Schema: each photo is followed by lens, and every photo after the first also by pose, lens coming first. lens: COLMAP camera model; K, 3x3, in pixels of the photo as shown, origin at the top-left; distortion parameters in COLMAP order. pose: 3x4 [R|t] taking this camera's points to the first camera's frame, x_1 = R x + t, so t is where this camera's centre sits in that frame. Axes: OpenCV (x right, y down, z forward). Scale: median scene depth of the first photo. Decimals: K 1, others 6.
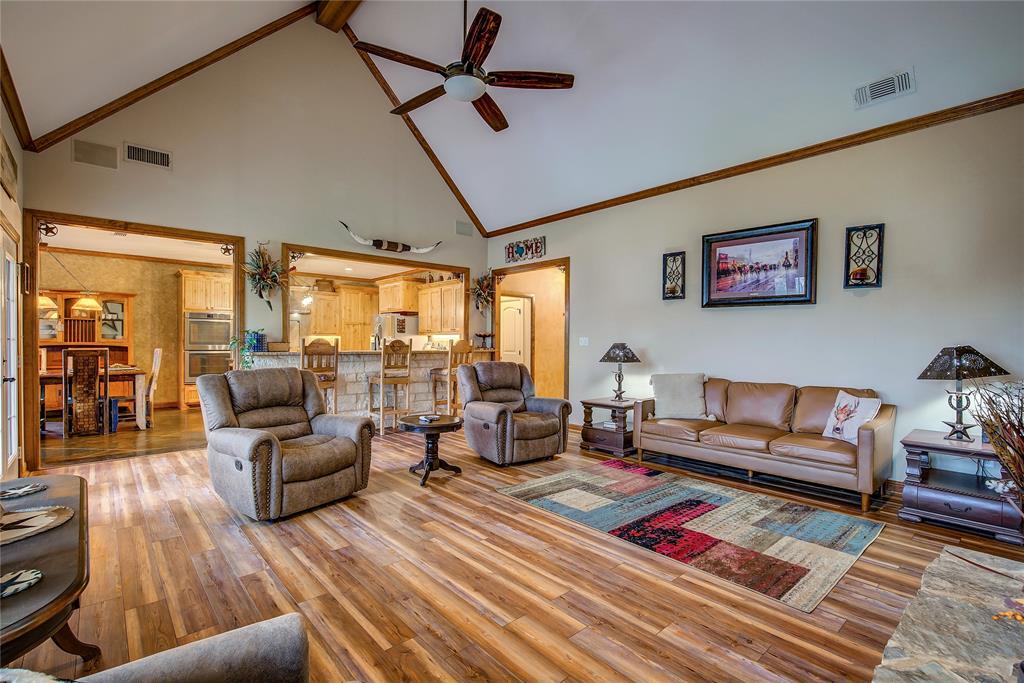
lens RADIAL K [[467.1, 0, 512.7], [0, 467.1, 346.9], [0, 0, 1]] dist [-0.000018, -0.000070]
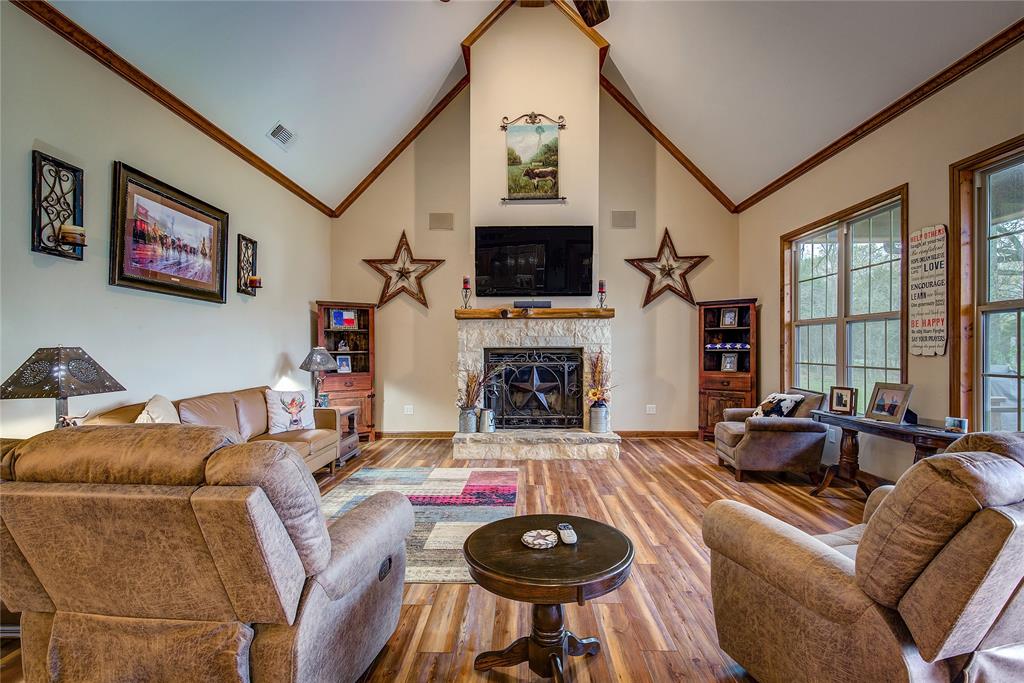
lens RADIAL K [[467.1, 0, 518.0], [0, 467.1, 346.7], [0, 0, 1]] dist [-0.000018, -0.000070]
pose [[-0.737595, -0.003426, 0.675235, -0.390617], [0.004576, 0.999939, 0.010072, -0.012165], [-0.675228, 0.010519, -0.737534, 1.210762]]
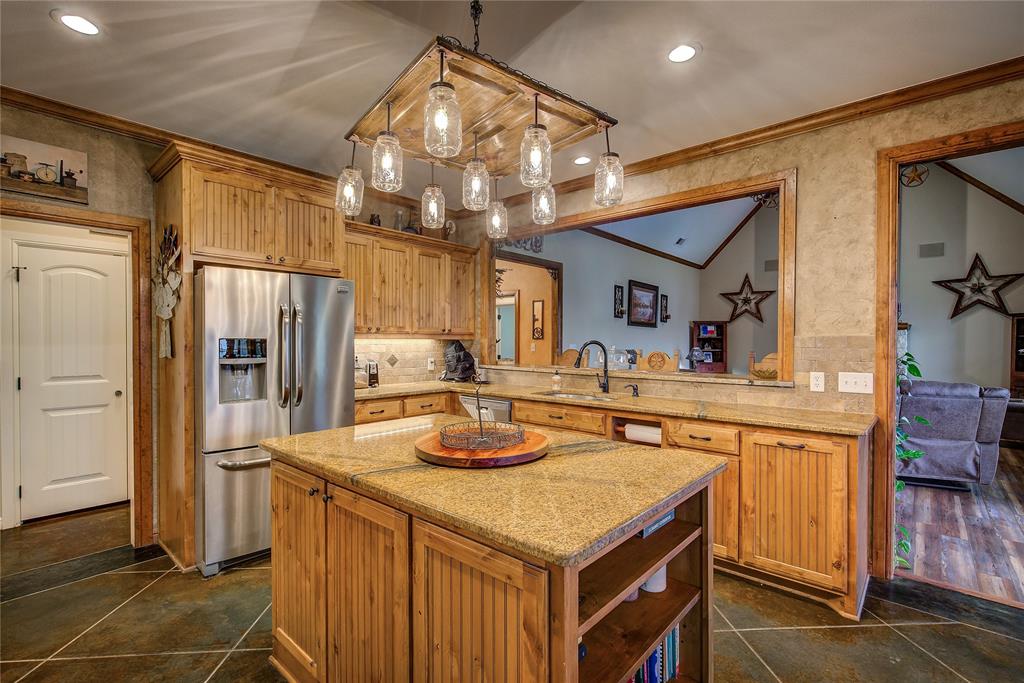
lens RADIAL K [[467.1, 0, 526.7], [0, 467.1, 343.1], [0, 0, 1]] dist [-0.000018, -0.000070]
pose [[-0.134135, -0.011342, 0.990898, -1.223995], [0.003787, 0.999921, 0.011958, -0.049309], [-0.990956, 0.005357, -0.134081, 1.722321]]
